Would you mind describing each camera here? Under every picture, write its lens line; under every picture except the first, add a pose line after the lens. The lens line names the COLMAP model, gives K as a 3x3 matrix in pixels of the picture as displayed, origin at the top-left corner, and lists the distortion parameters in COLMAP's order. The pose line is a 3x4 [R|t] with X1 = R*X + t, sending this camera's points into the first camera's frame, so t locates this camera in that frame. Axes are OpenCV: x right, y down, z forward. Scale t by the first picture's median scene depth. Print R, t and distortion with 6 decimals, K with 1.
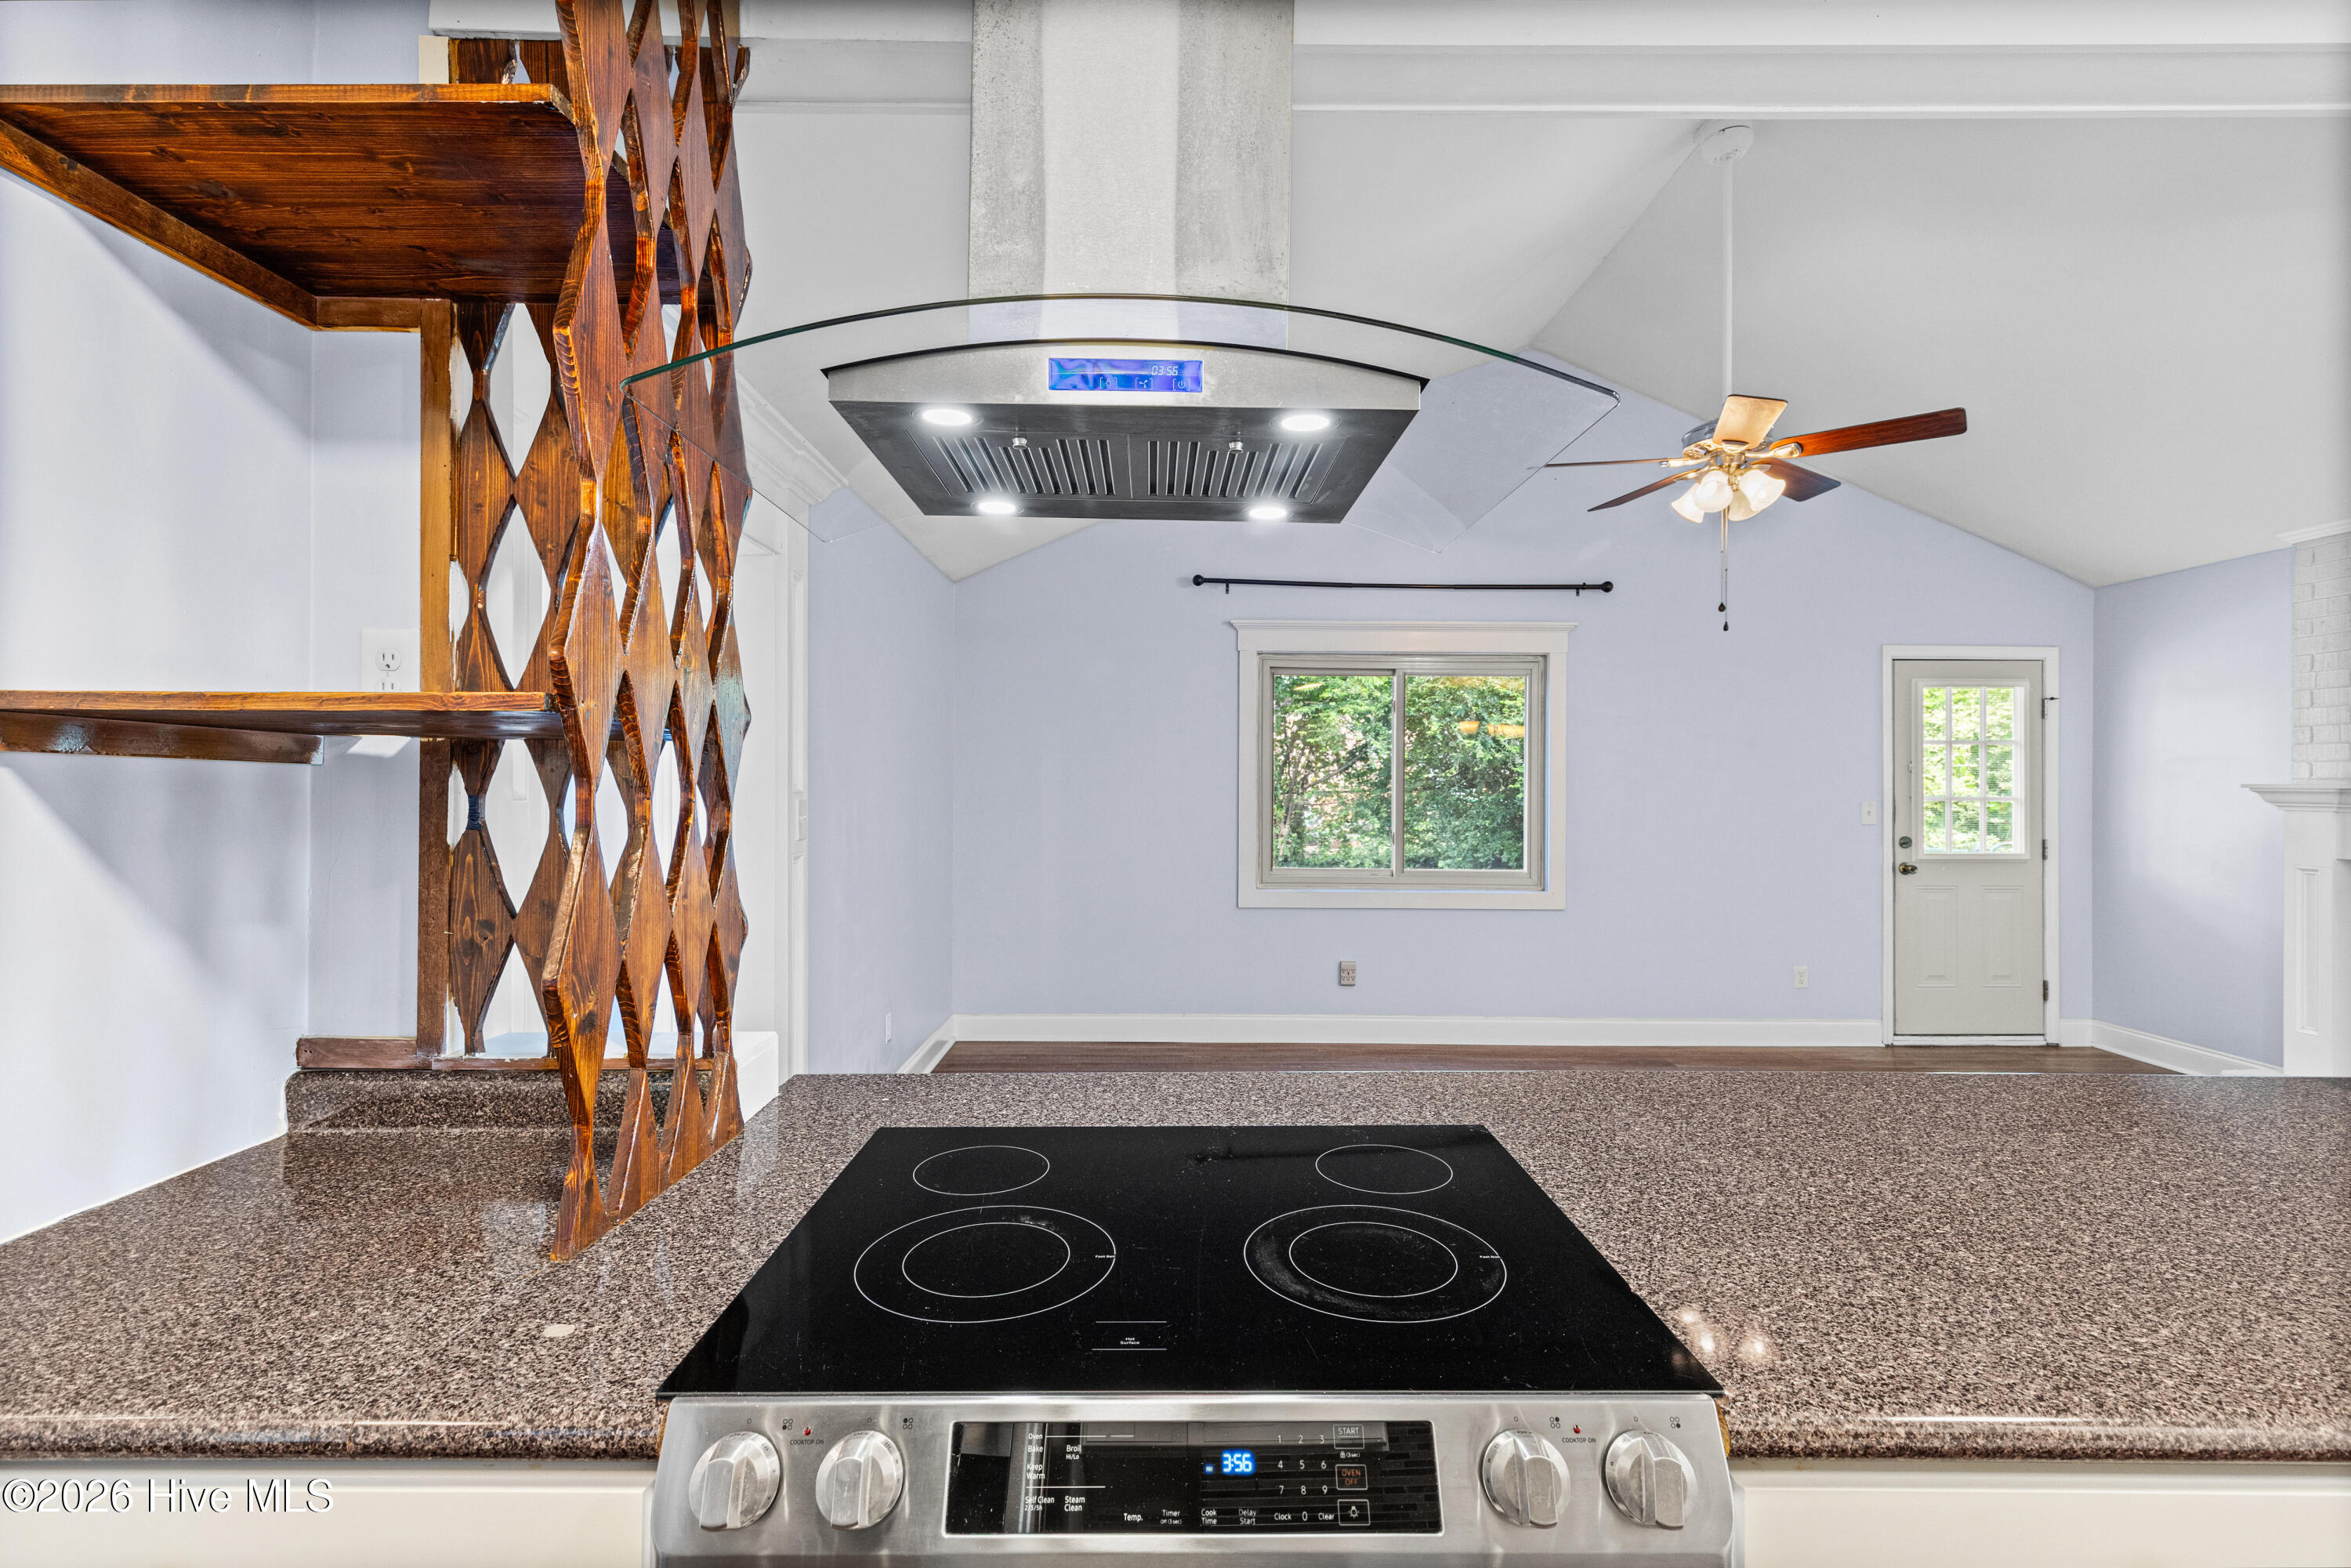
lens RADIAL K [[1061.2, 0, 1169.2], [0, 1061.2, 778.8], [0, 0, 1]] dist [0.008520, -0.000856]
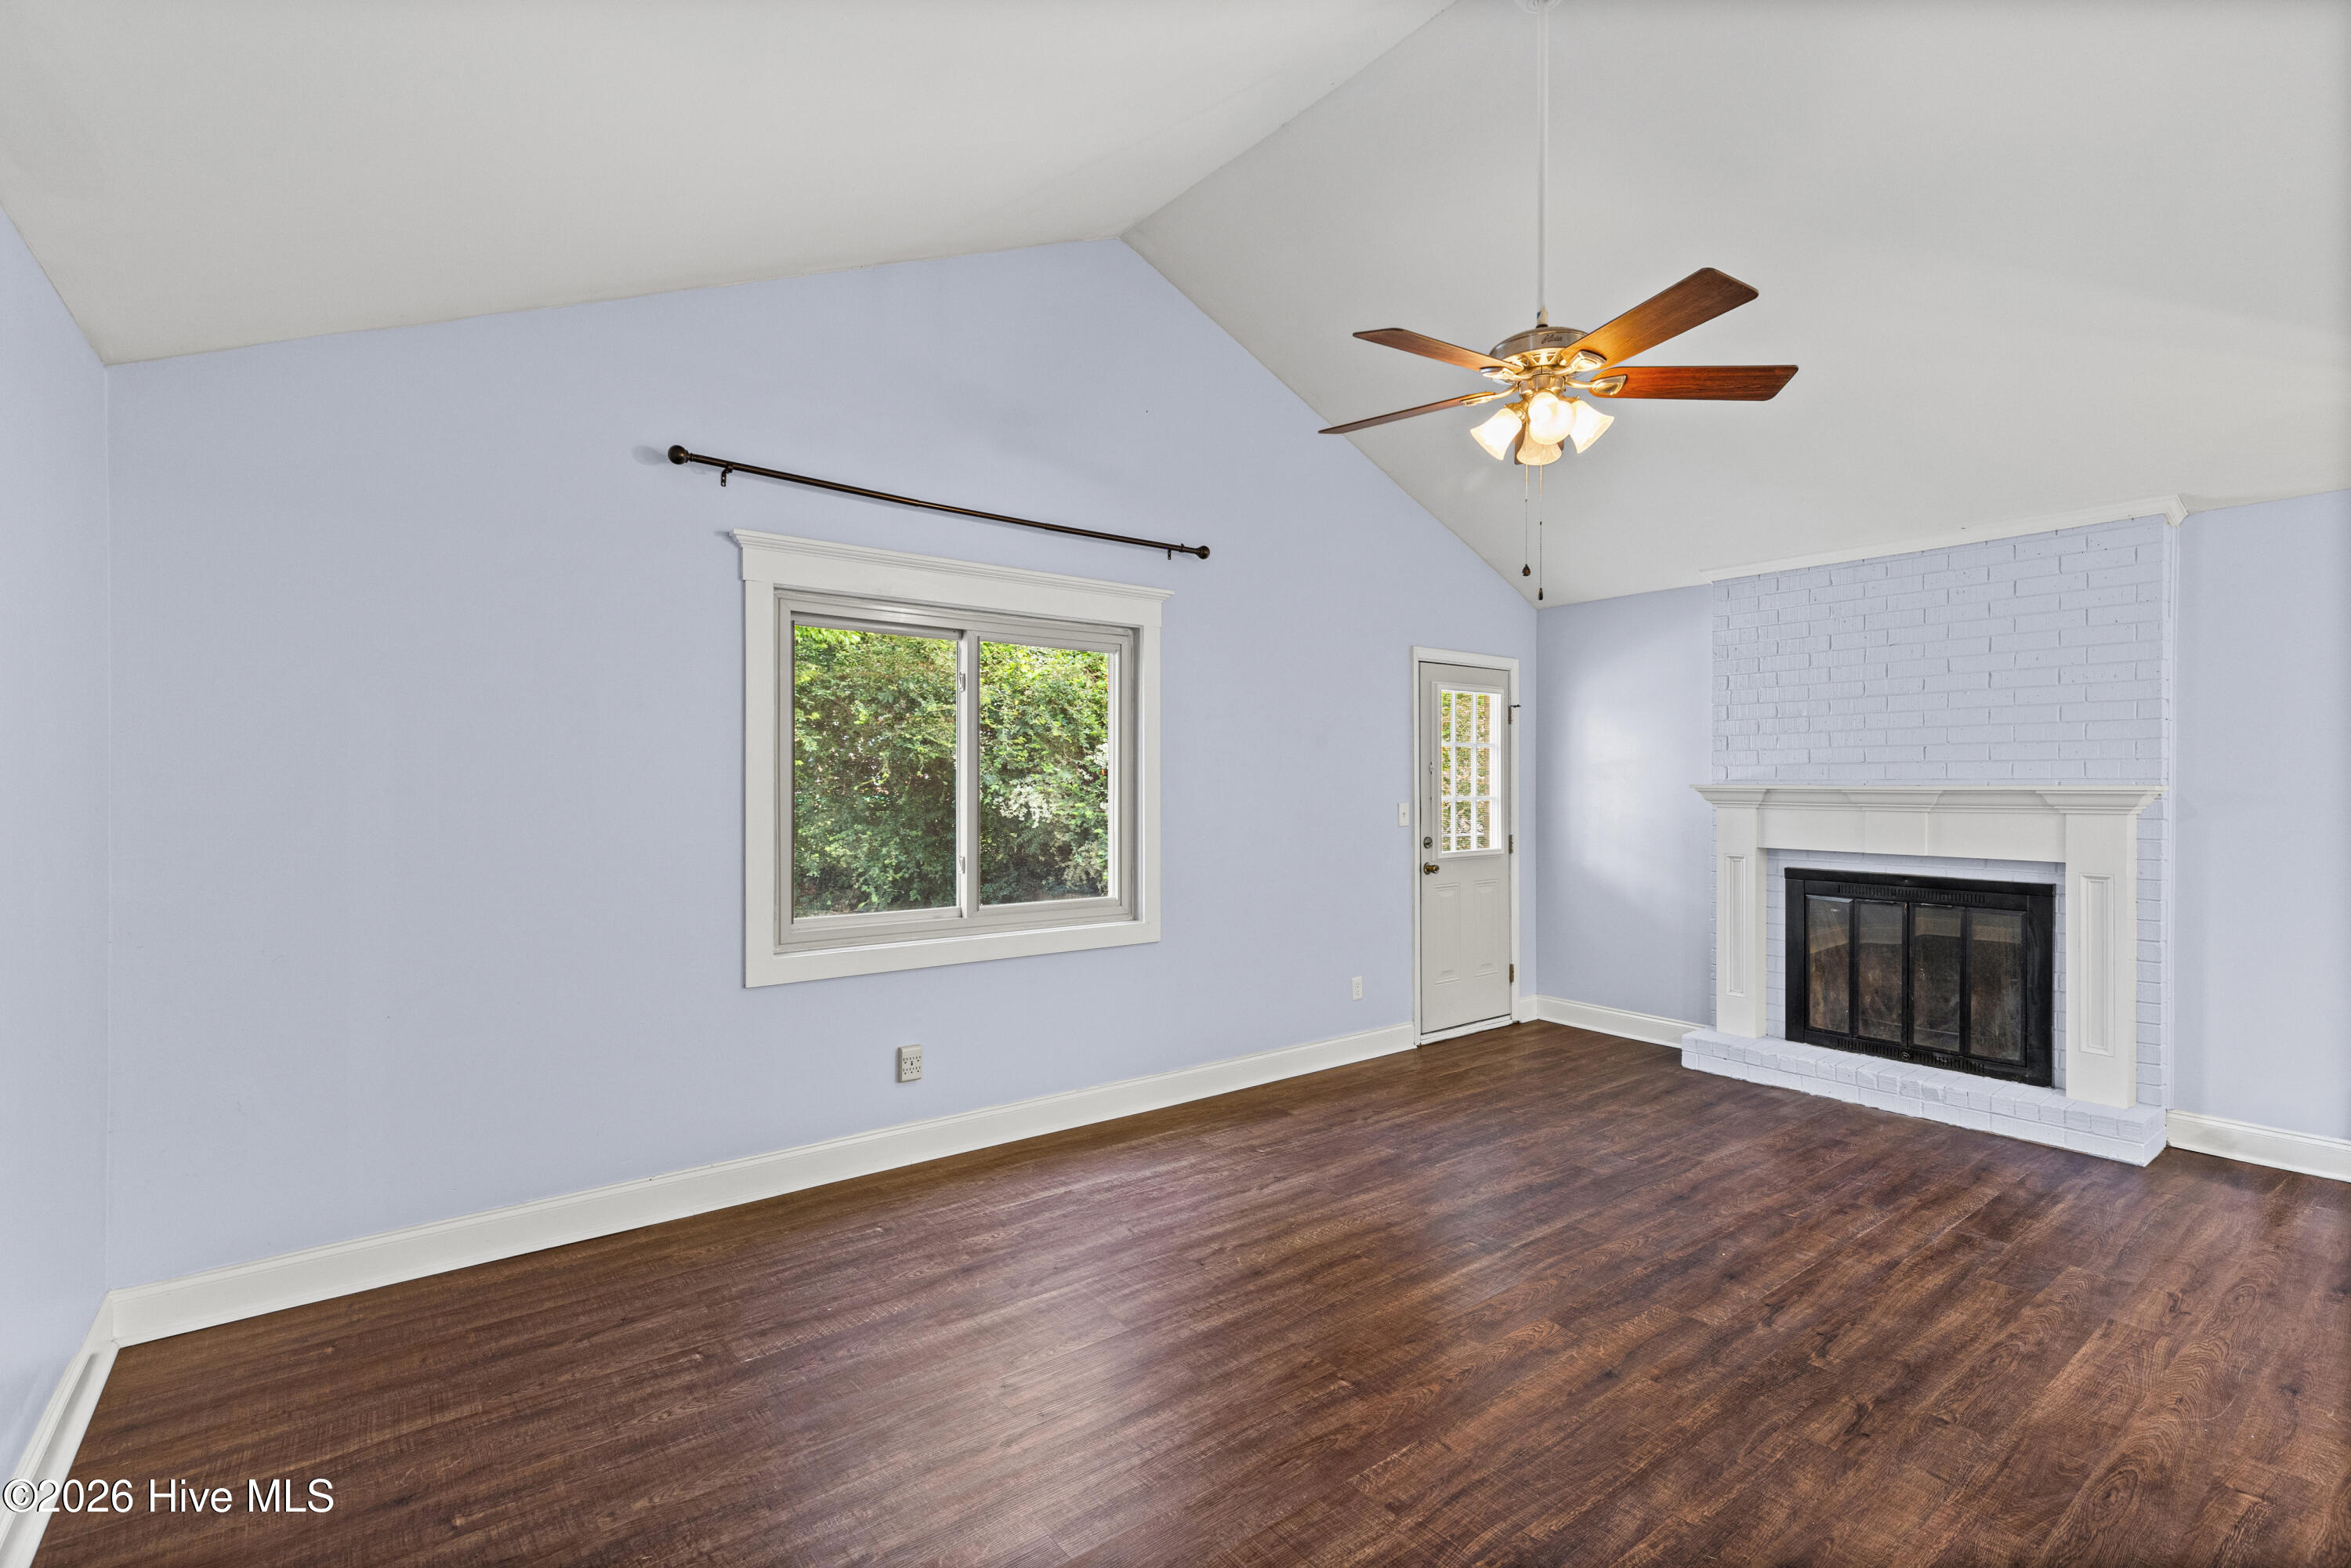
lens RADIAL K [[1069.9, 0, 1170.0], [0, 1069.9, 789.8], [0, 0, 1]] dist [0.007399, 0.000360]
pose [[0.799157, -0.009760, 0.601043, -0.114837], [-0.000174, 0.999864, 0.016467, -0.007247], [-0.601122, -0.013264, 0.799047, 0.338724]]
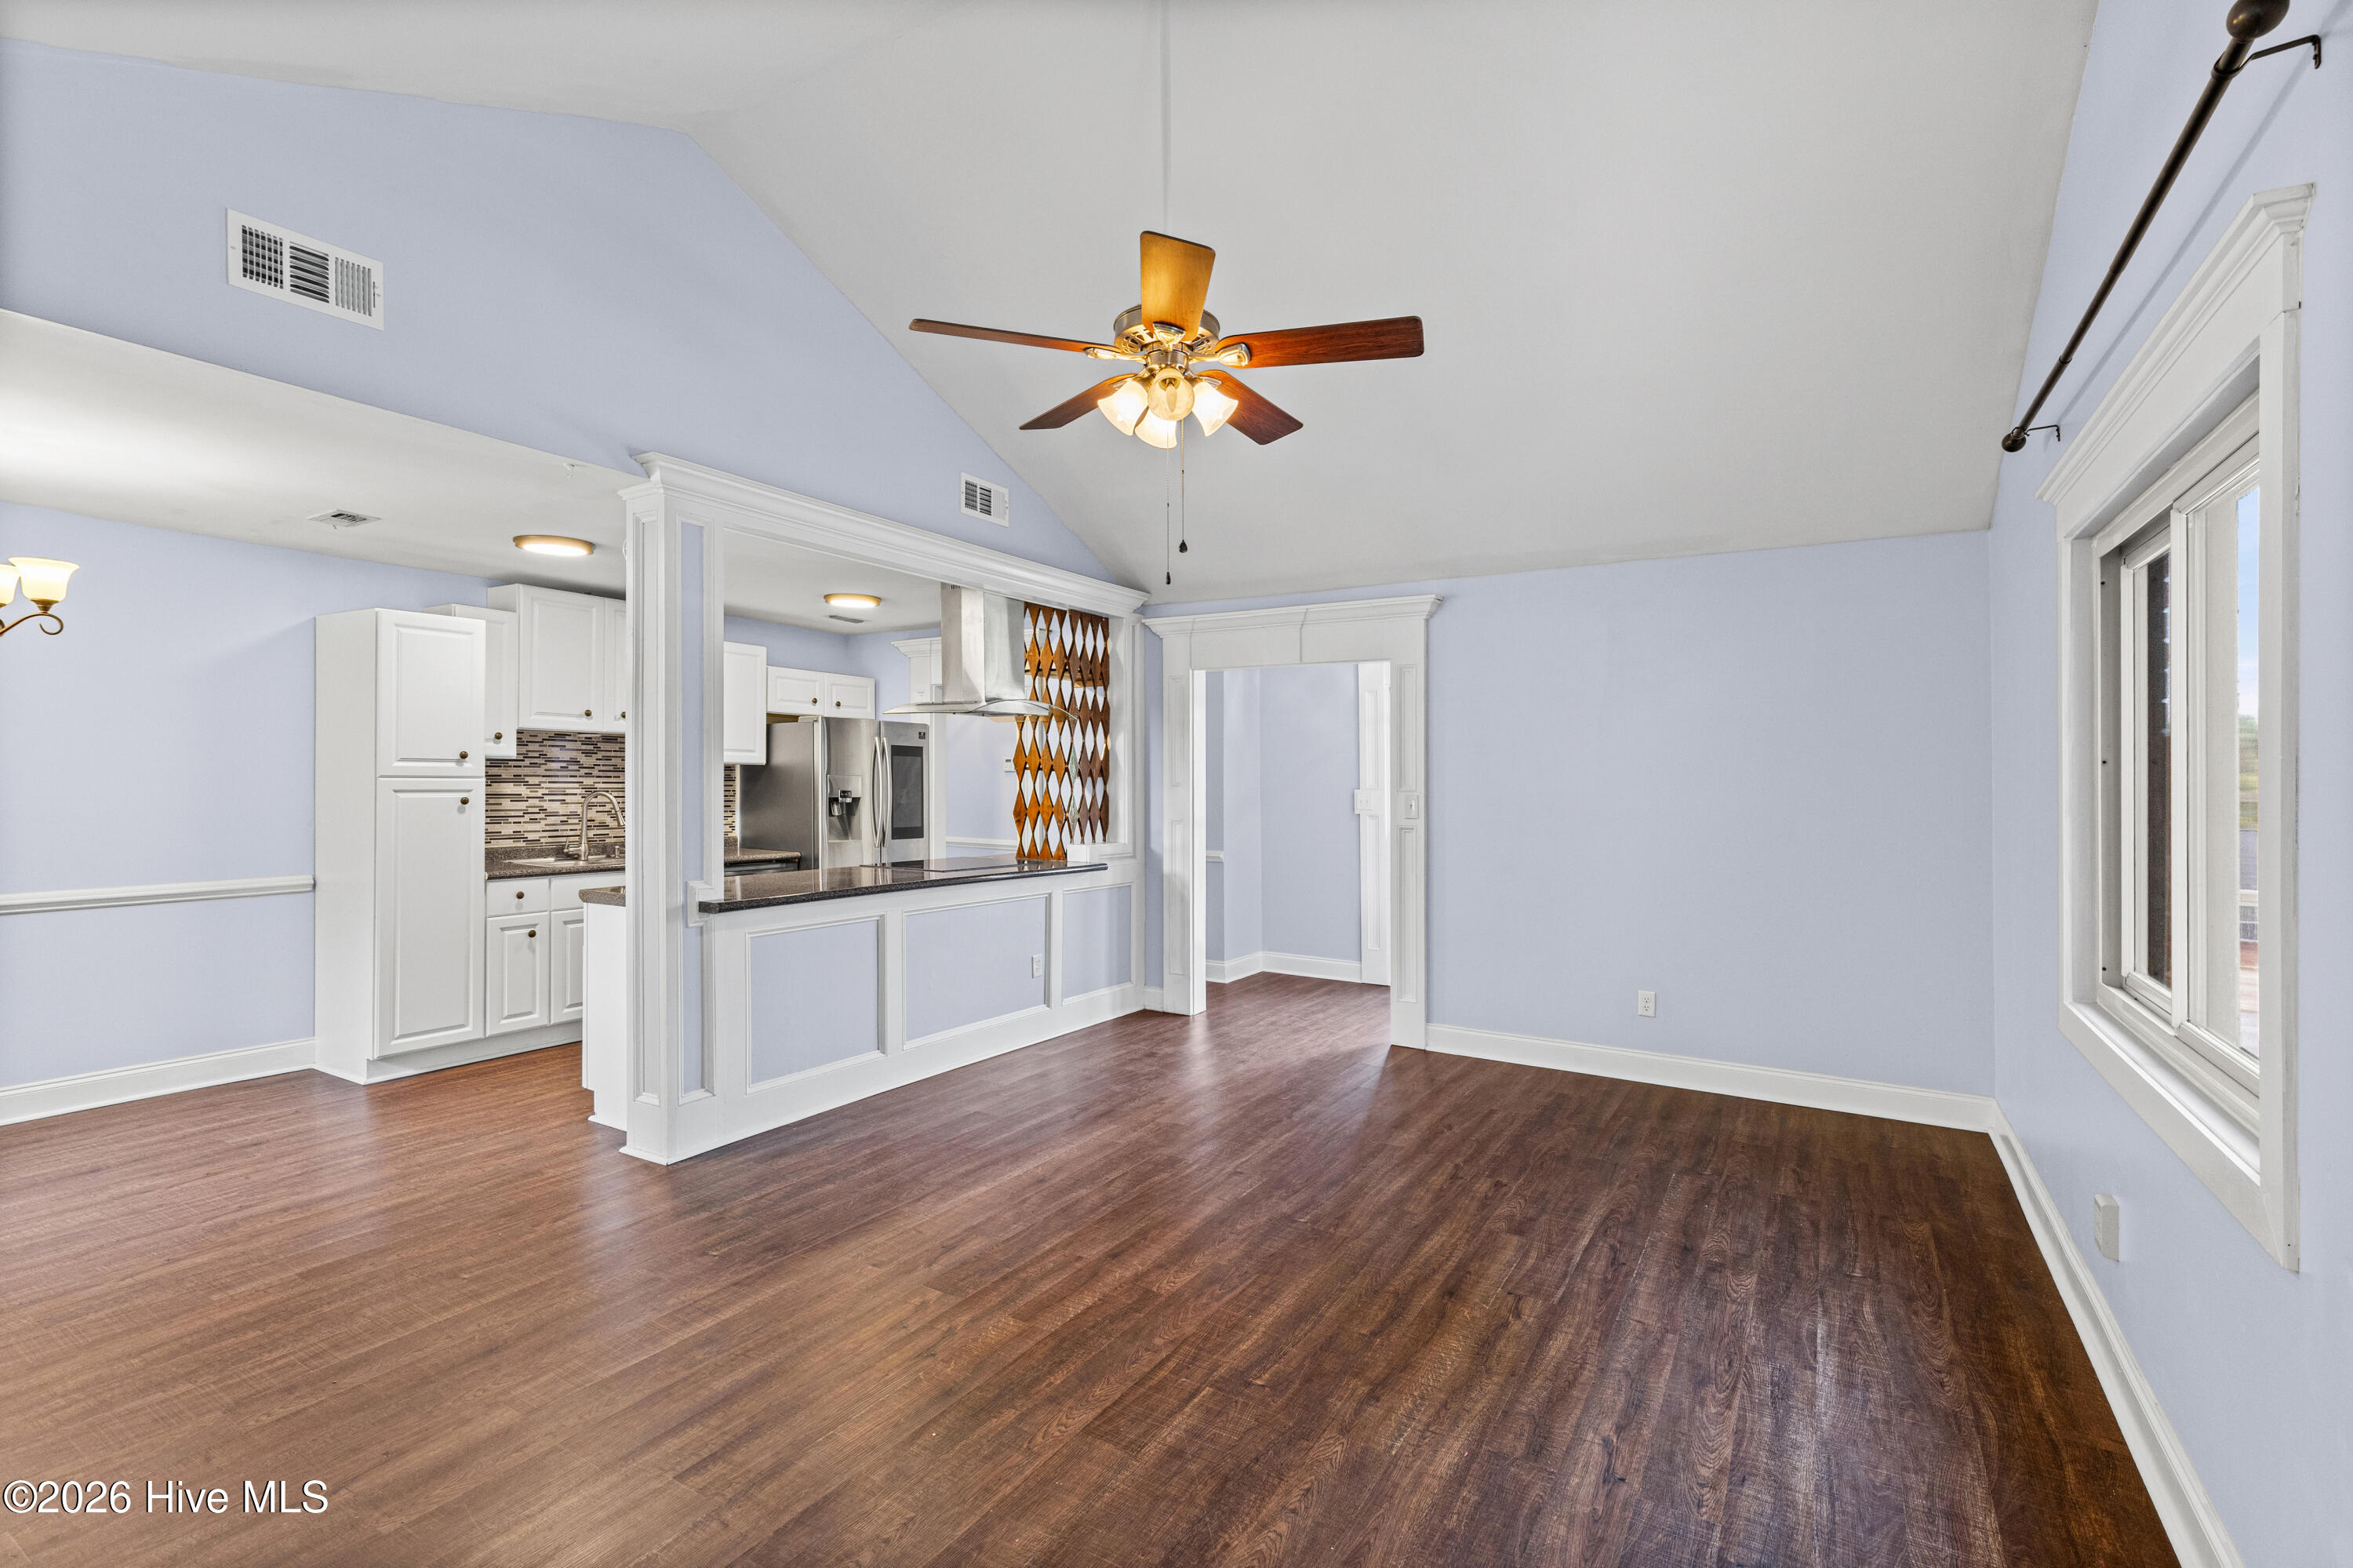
lens RADIAL K [[1062.2, 0, 1170.2], [0, 1062.2, 778.8], [0, 0, 1]] dist [0.008520, -0.000856]
pose [[-0.535740, -0.010005, -0.844324, 0.752134], [-0.009077, 0.999940, -0.006090, 0.002873], [0.844334, 0.004401, -0.535799, 0.902403]]
